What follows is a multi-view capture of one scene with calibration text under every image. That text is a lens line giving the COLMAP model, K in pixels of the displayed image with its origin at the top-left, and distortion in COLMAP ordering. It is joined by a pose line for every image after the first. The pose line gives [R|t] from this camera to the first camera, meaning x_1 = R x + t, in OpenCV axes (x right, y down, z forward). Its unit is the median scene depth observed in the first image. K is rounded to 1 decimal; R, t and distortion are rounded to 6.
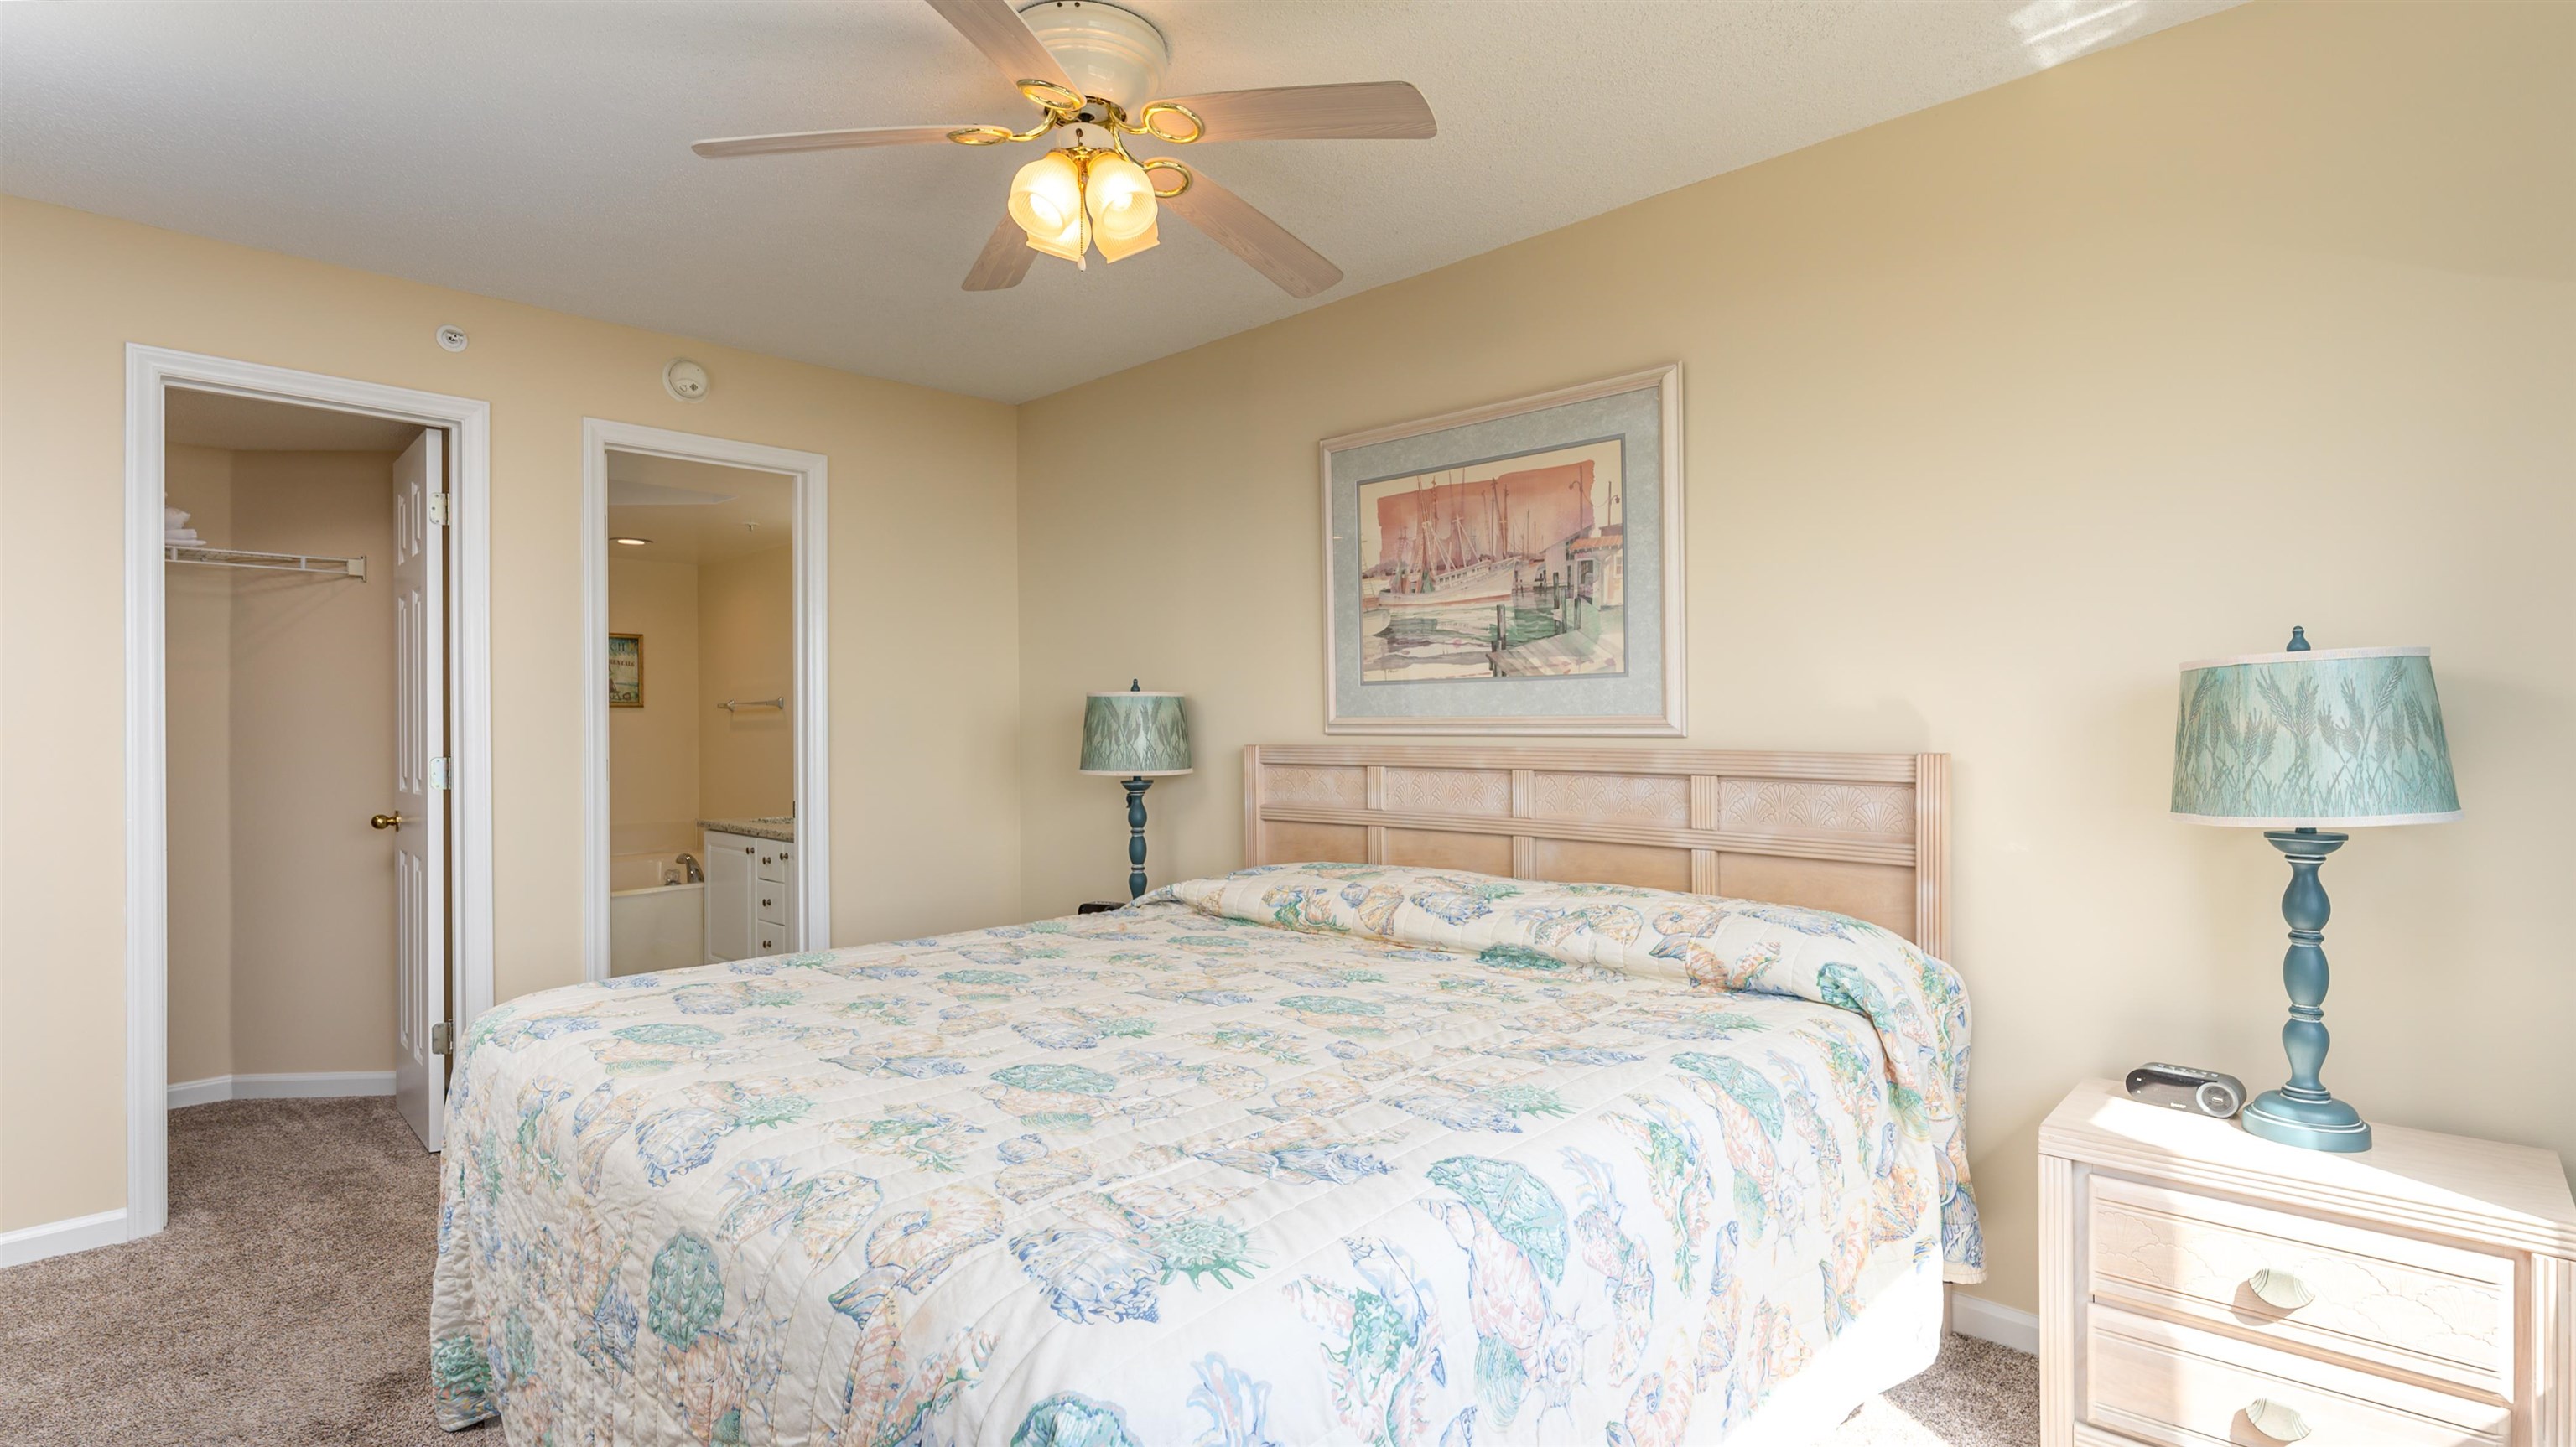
lens RADIAL K [[1233.0, 0, 1287.6], [0, 1233.0, 730.1], [0, 0, 1]] dist [0.001579, 0.002231]
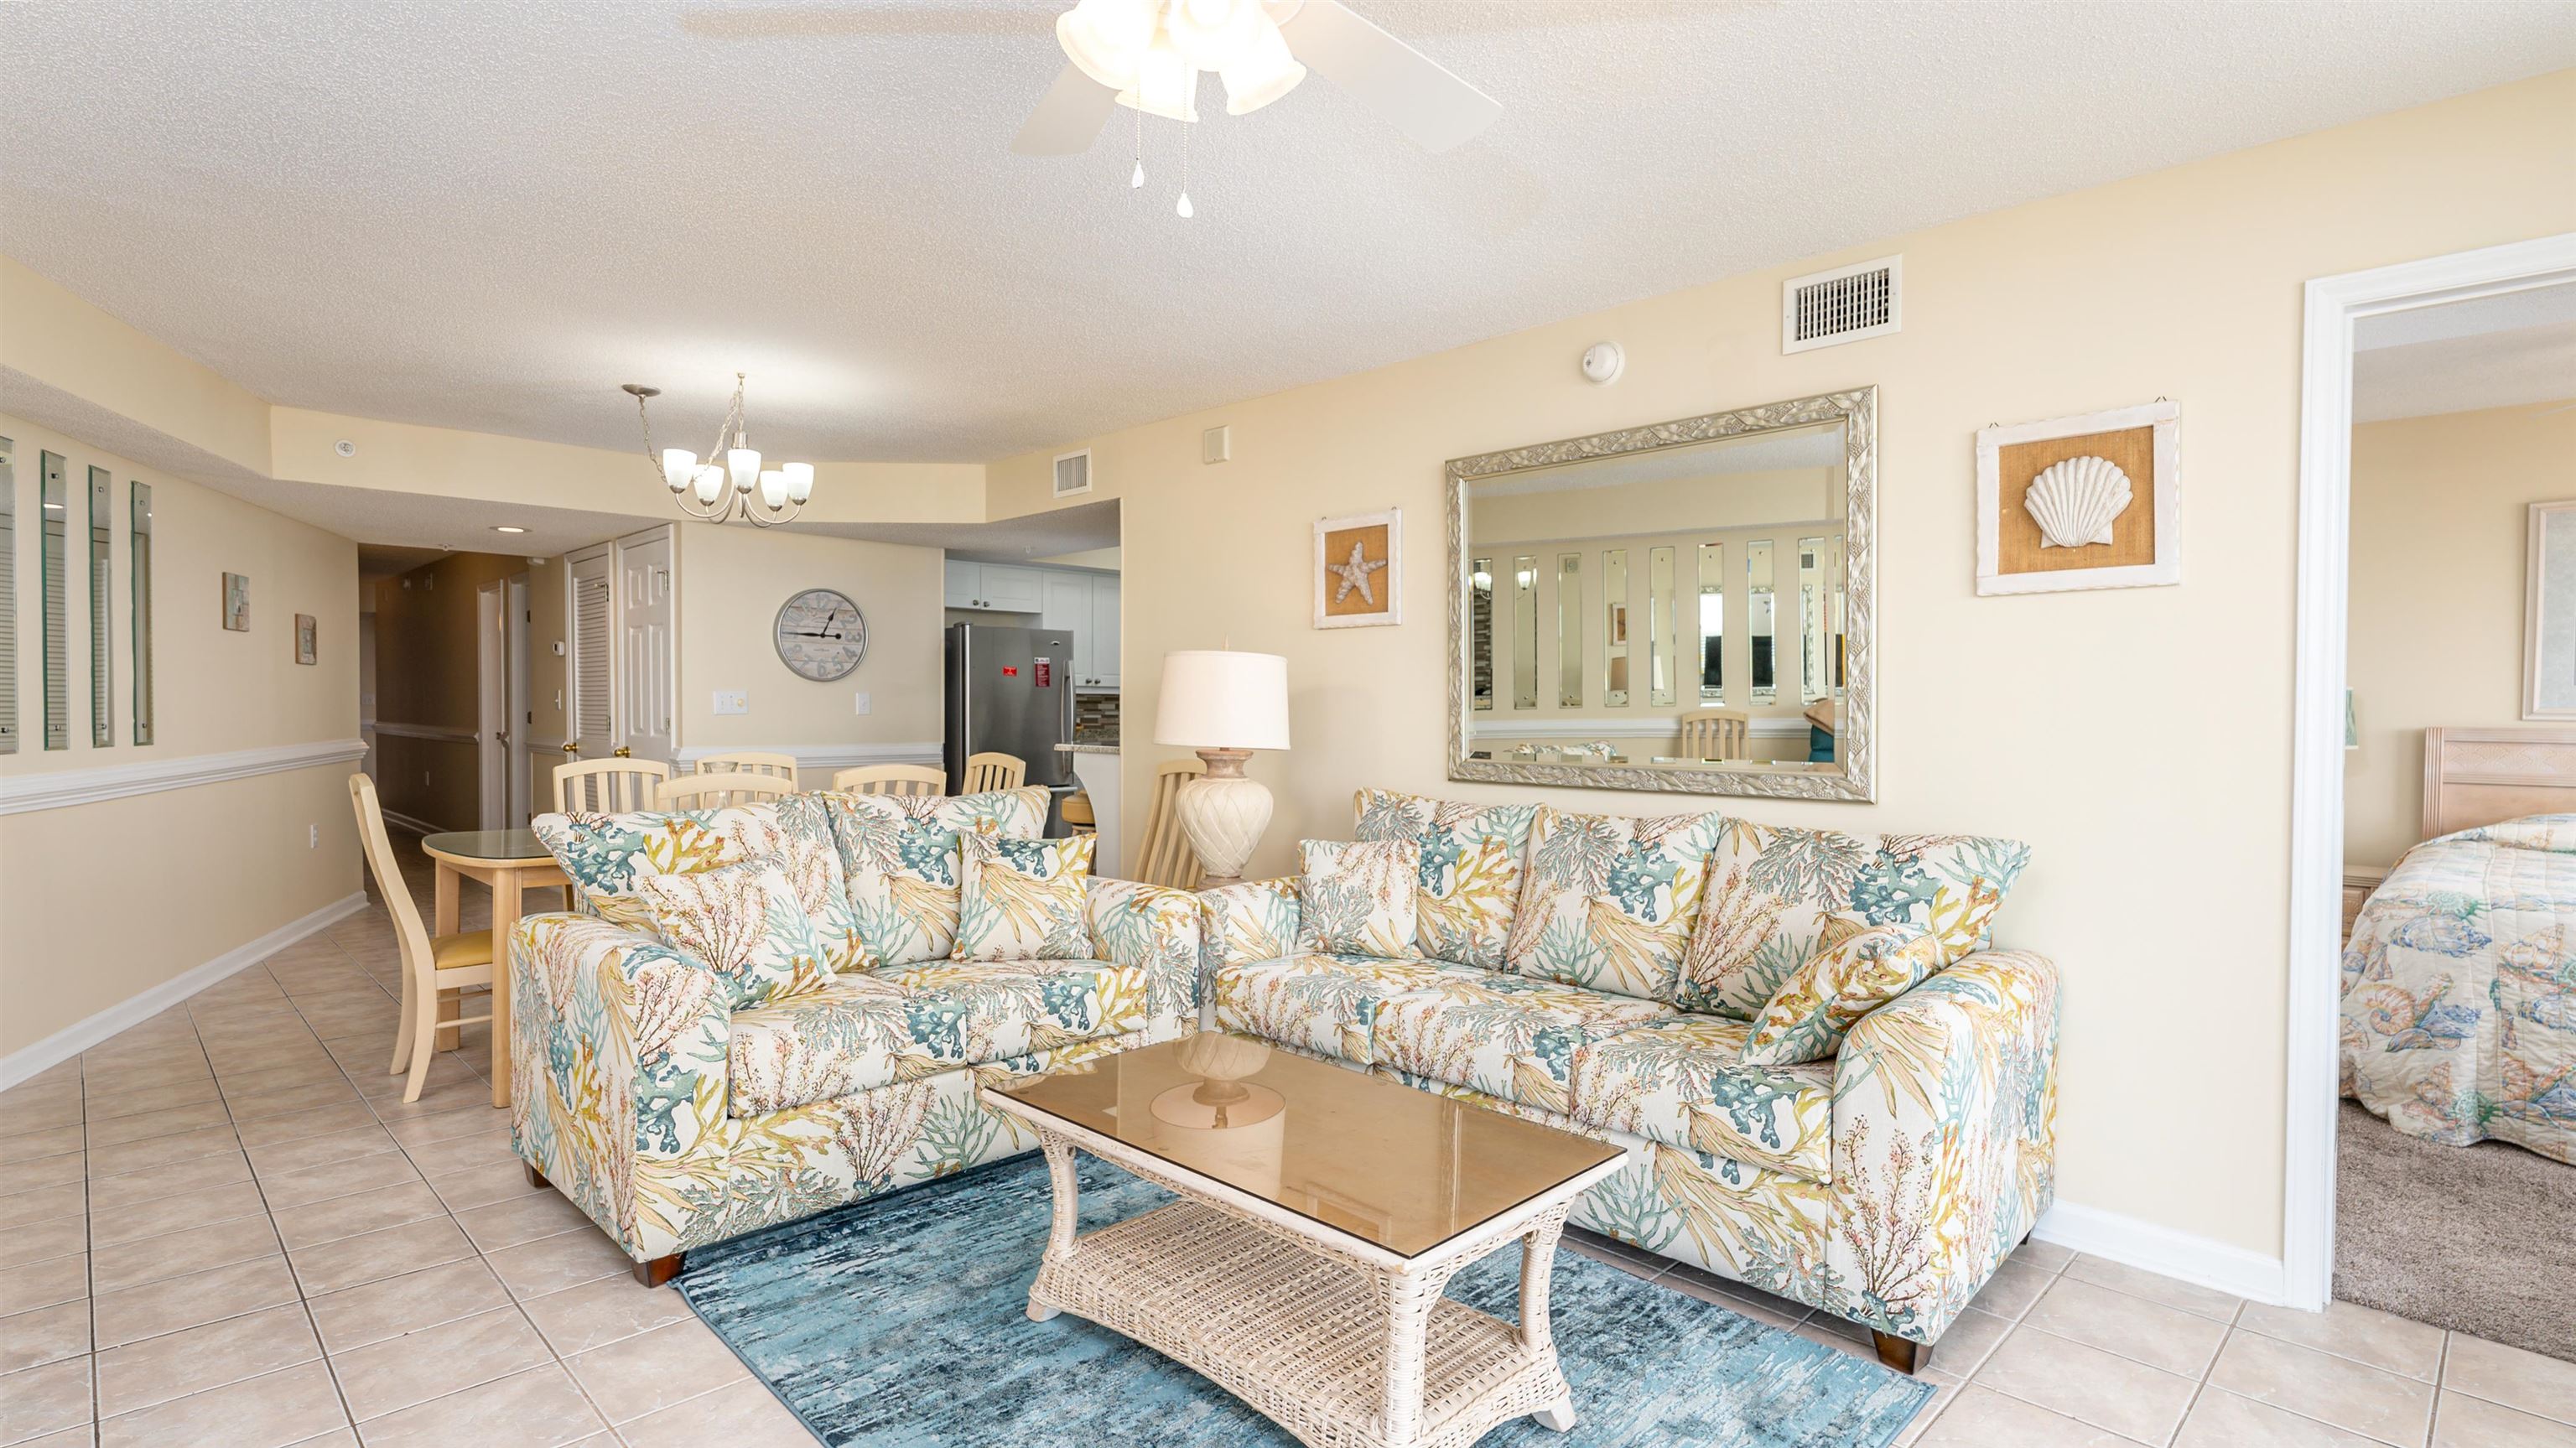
lens RADIAL K [[1233.0, 0, 1264.9], [0, 1233.0, 703.4], [0, 0, 1]] dist [0.001579, 0.002231]
pose [[0.998640, 0.006095, -0.051779, -1.507427], [-0.006140, 0.999981, -0.000717, -0.006645], [0.051774, 0.001034, 0.998658, -0.507508]]
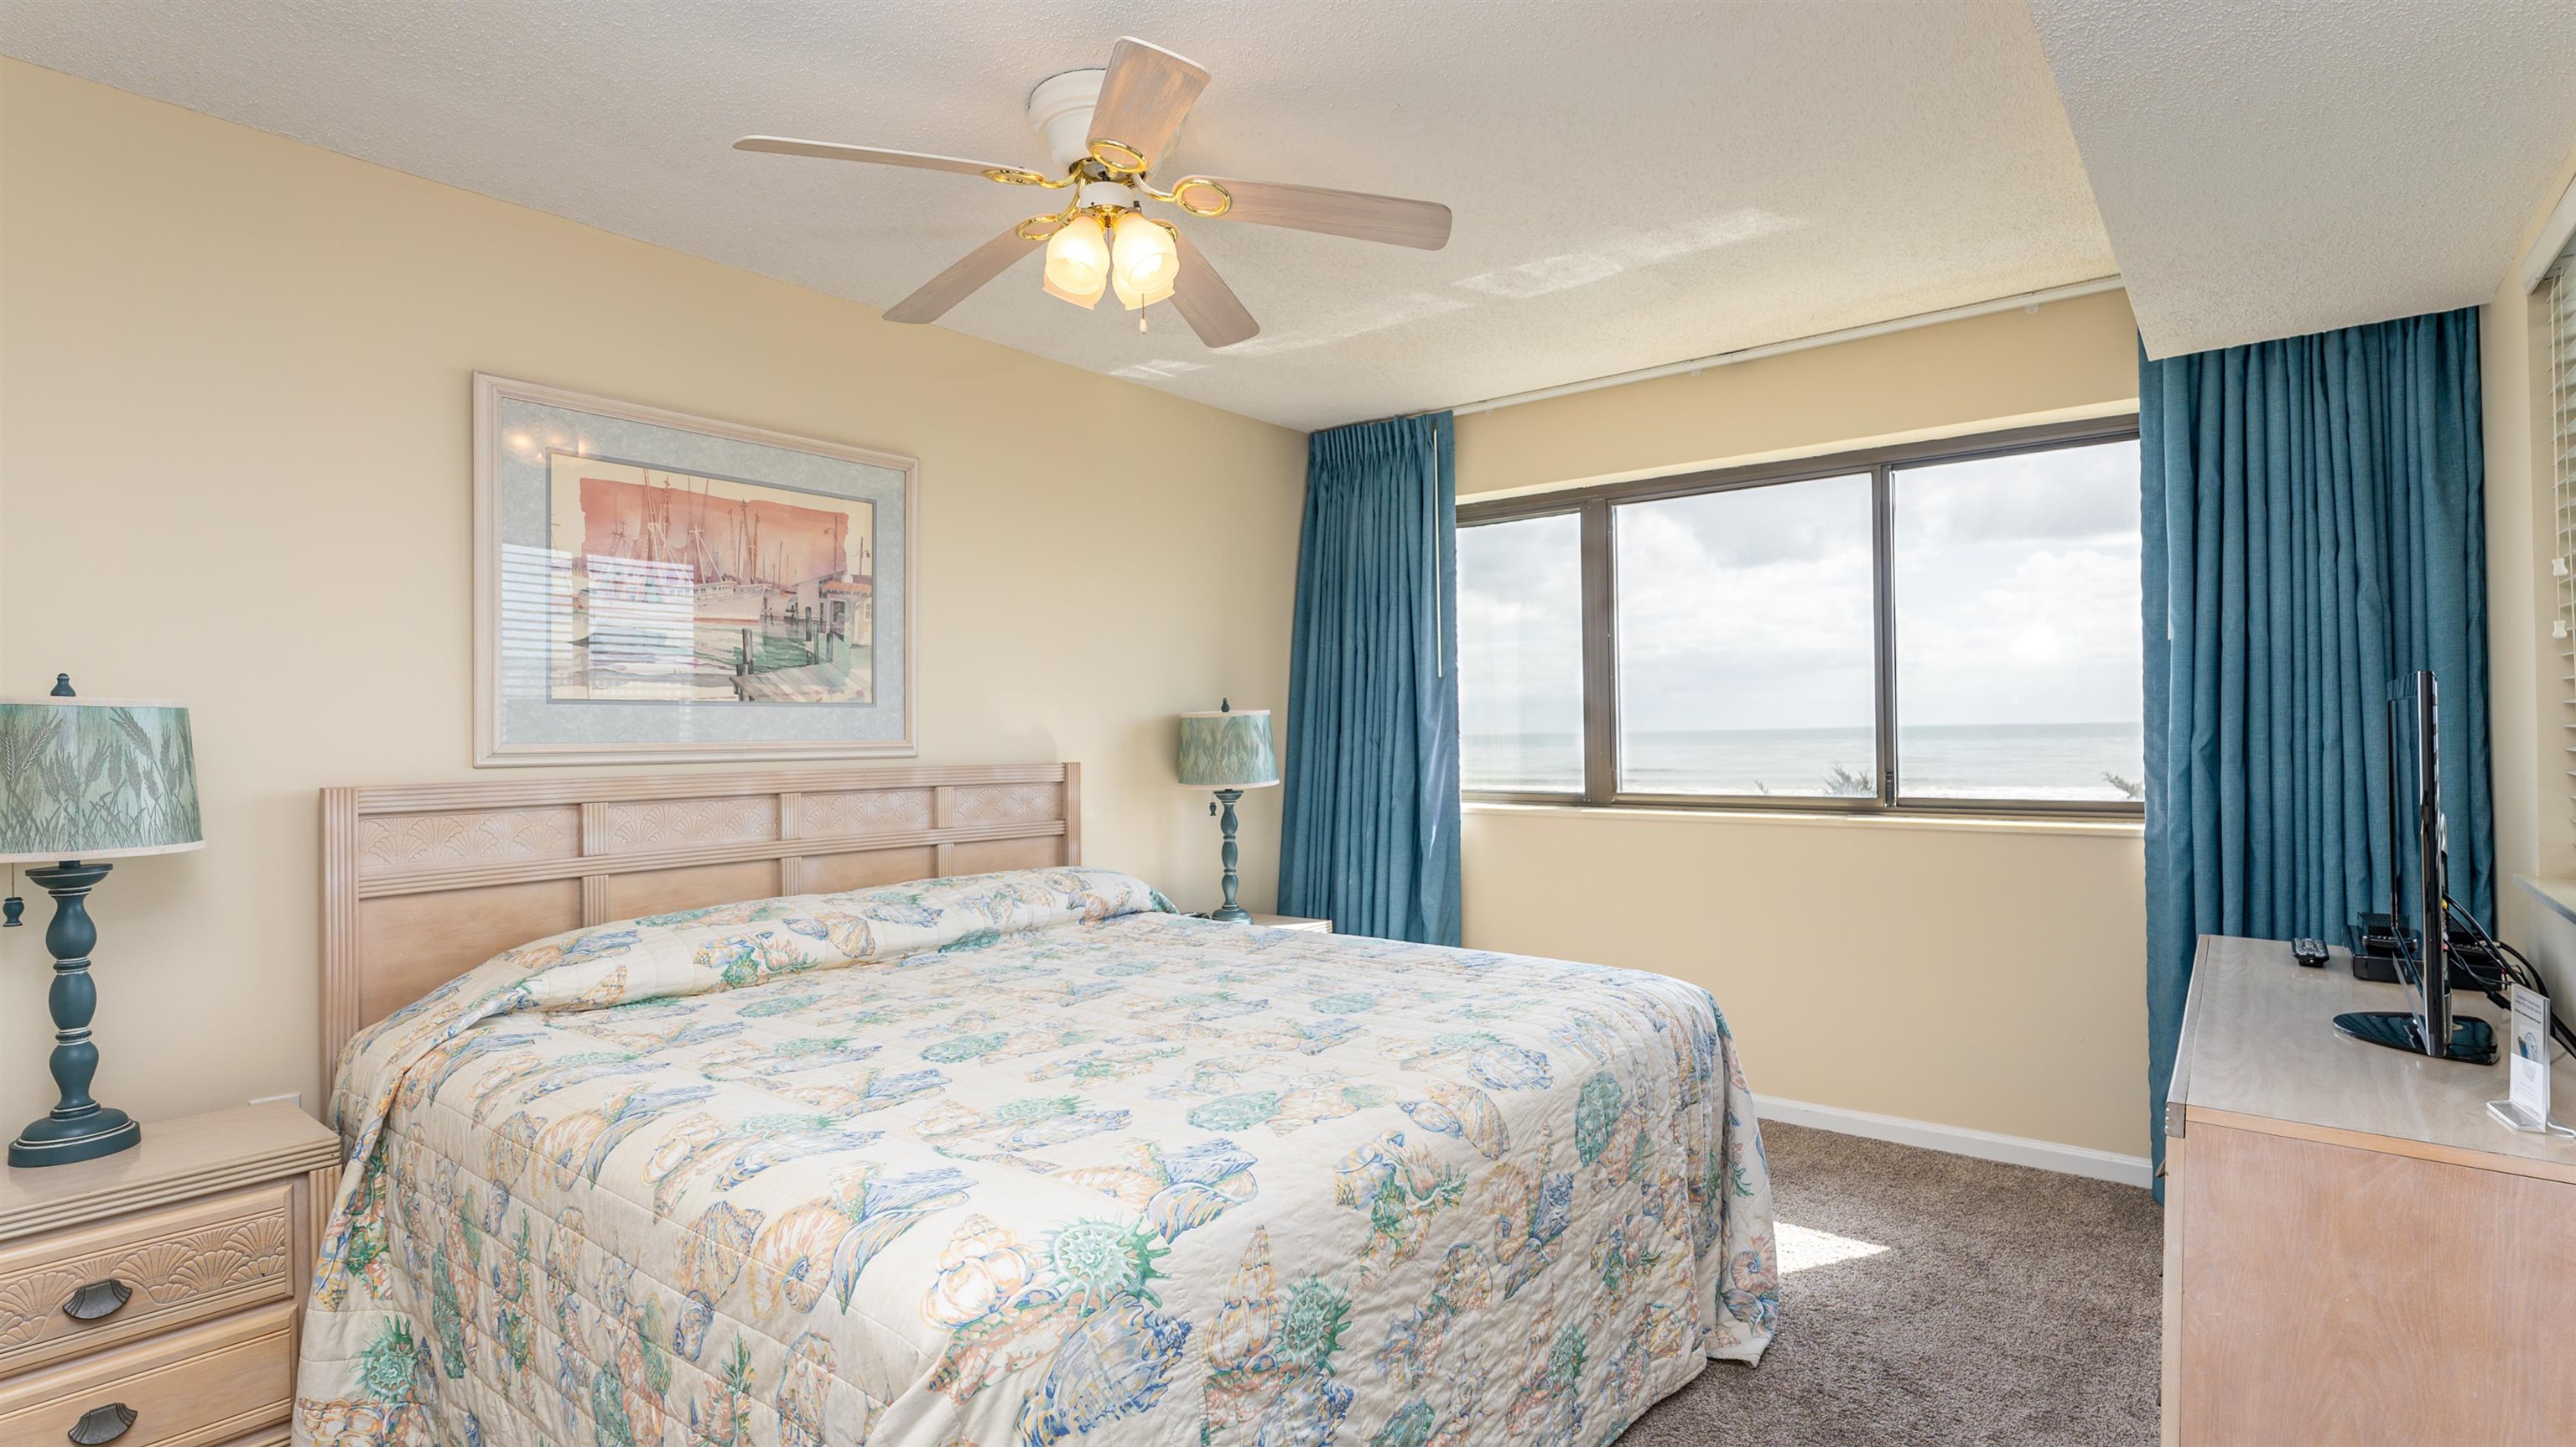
lens RADIAL K [[1233.0, 0, 1302.5], [0, 1233.0, 741.2], [0, 0, 1]] dist [0.001579, 0.002231]
pose [[-0.091736, -0.002997, 0.995779, -0.891312], [0.015250, 0.999874, 0.004415, -0.009344], [-0.995667, 0.015591, -0.091678, 0.674622]]
